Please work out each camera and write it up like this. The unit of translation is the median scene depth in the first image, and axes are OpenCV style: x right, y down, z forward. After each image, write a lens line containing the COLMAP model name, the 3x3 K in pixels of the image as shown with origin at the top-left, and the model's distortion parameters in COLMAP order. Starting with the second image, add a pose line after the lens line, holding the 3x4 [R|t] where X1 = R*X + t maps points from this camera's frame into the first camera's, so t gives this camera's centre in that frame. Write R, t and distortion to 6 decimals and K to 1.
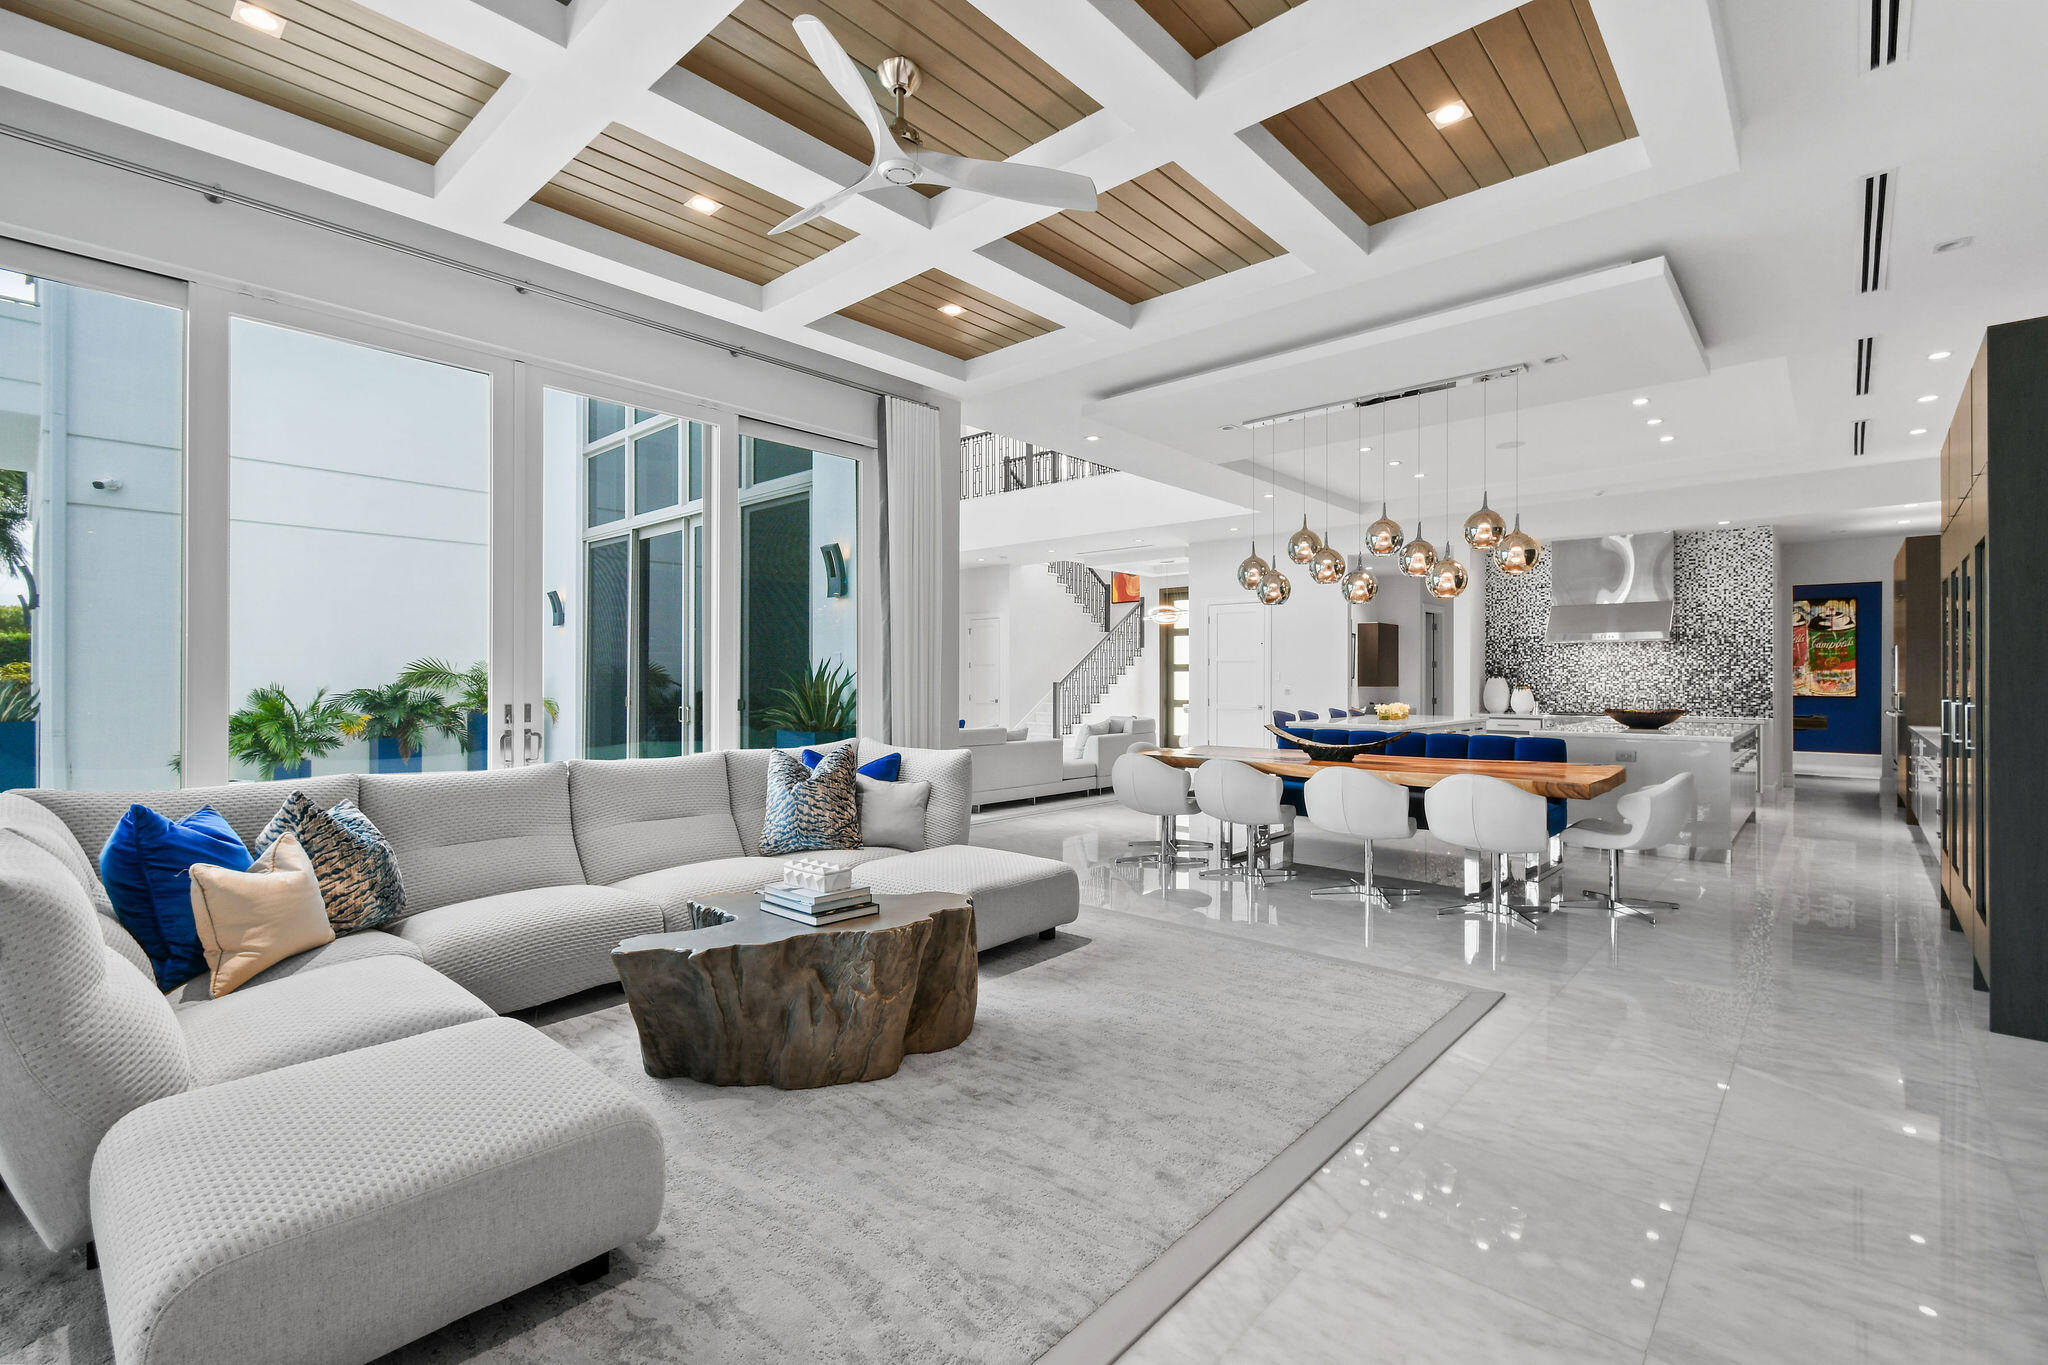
lens RADIAL K [[907.4, 0, 1025.0], [0, 907.4, 676.2], [0, 0, 1]] dist [-0.000492, 0.000211]
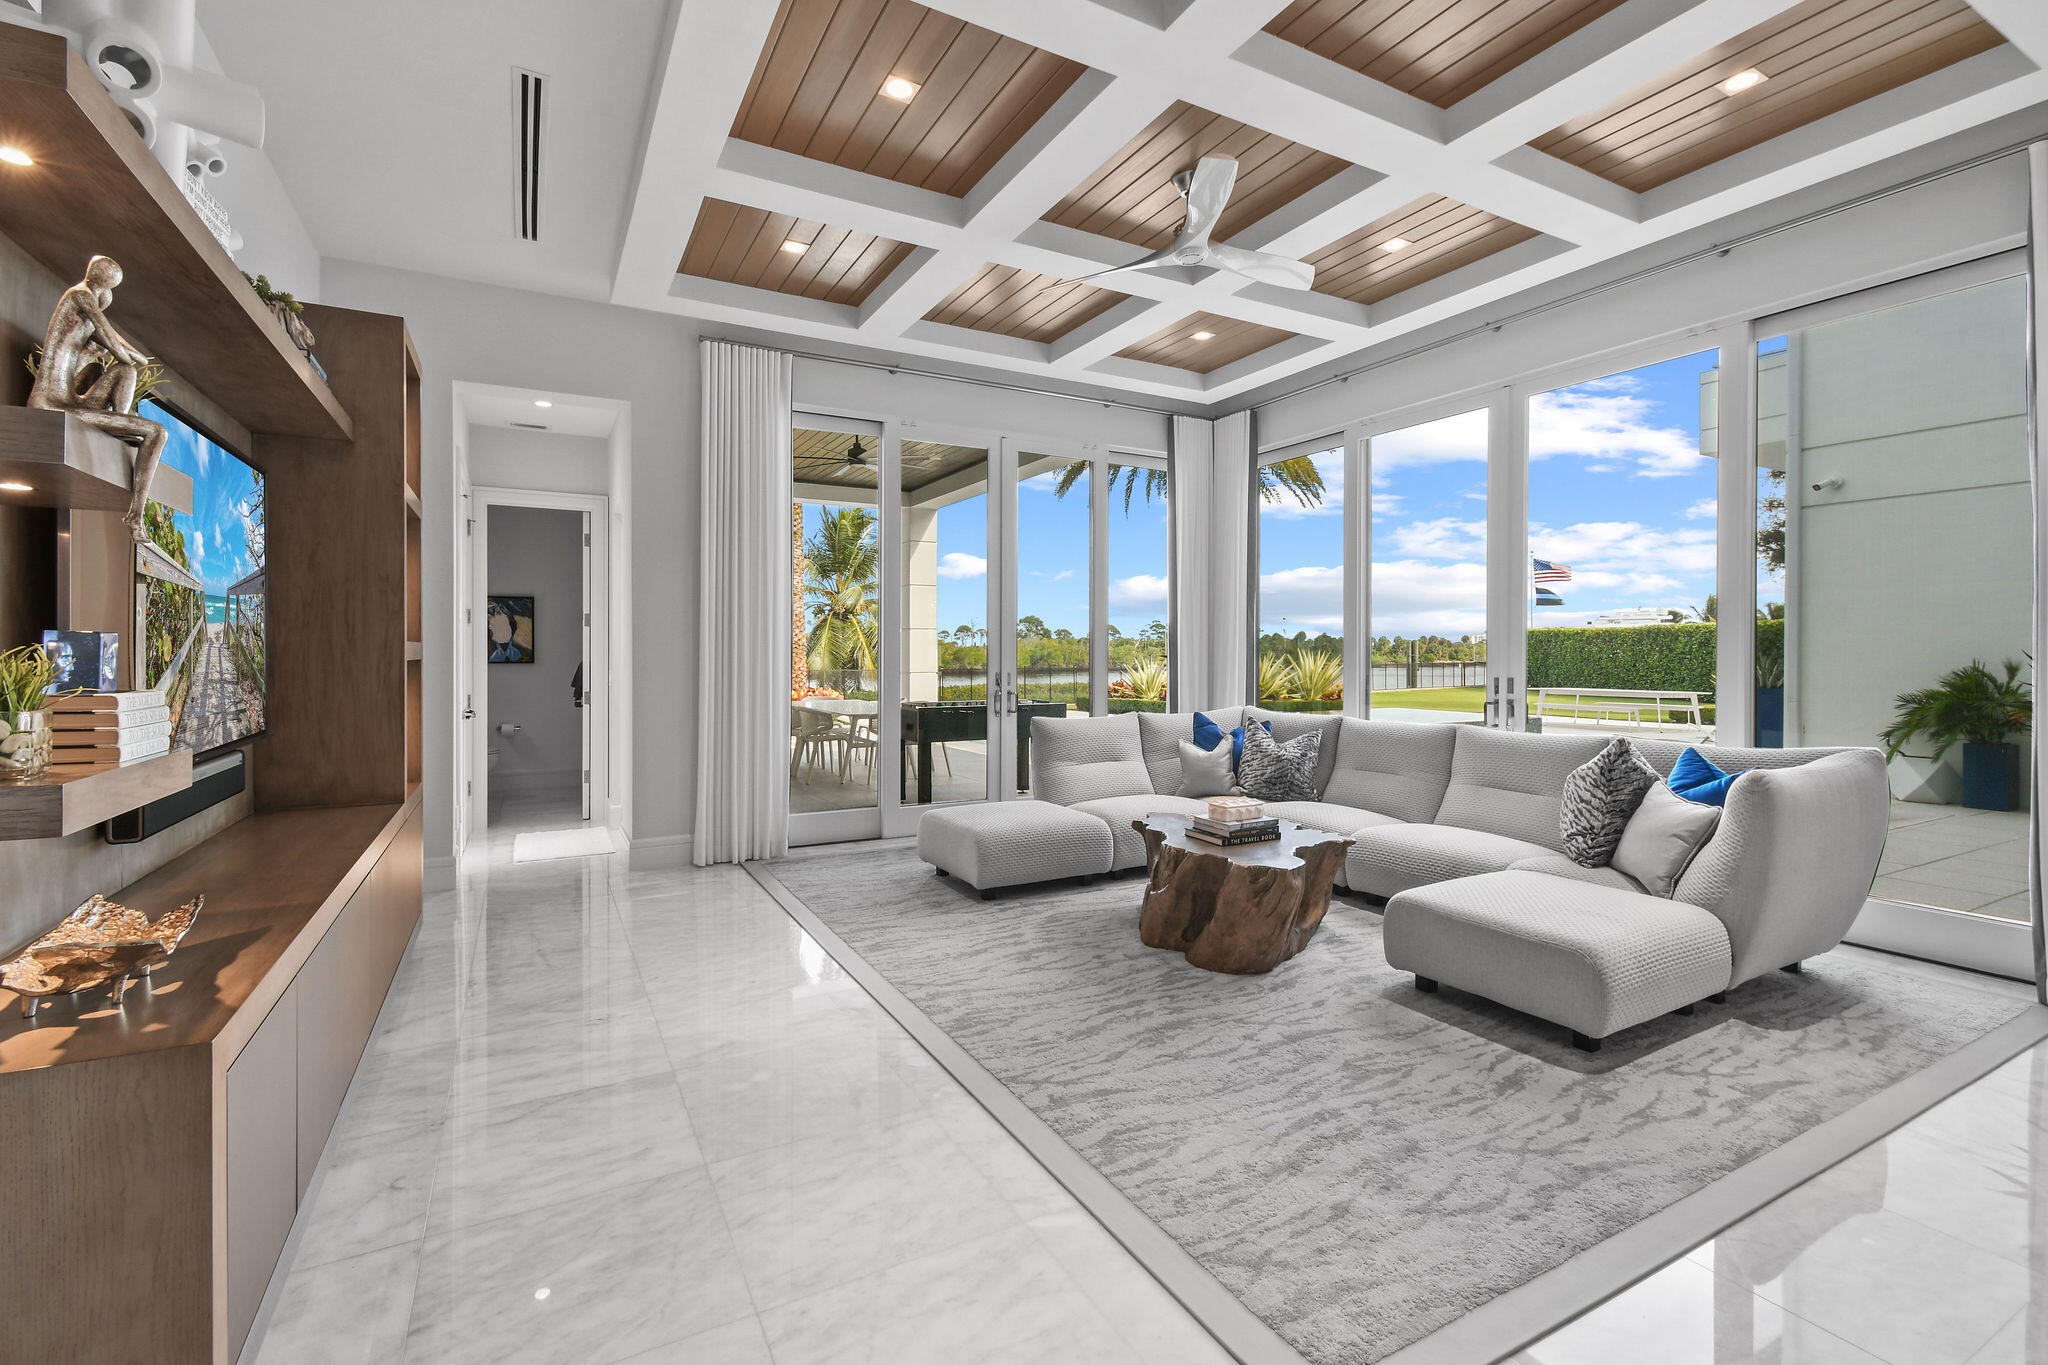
lens RADIAL K [[907.4, 0, 1025.0], [0, 907.4, 676.2], [0, 0, 1]] dist [-0.000492, 0.000211]
pose [[-0.342289, 0.020604, -0.939369, 1.088633], [0.005827, 0.999787, 0.019806, 0.002459], [0.939577, 0.001306, -0.342336, 1.174106]]
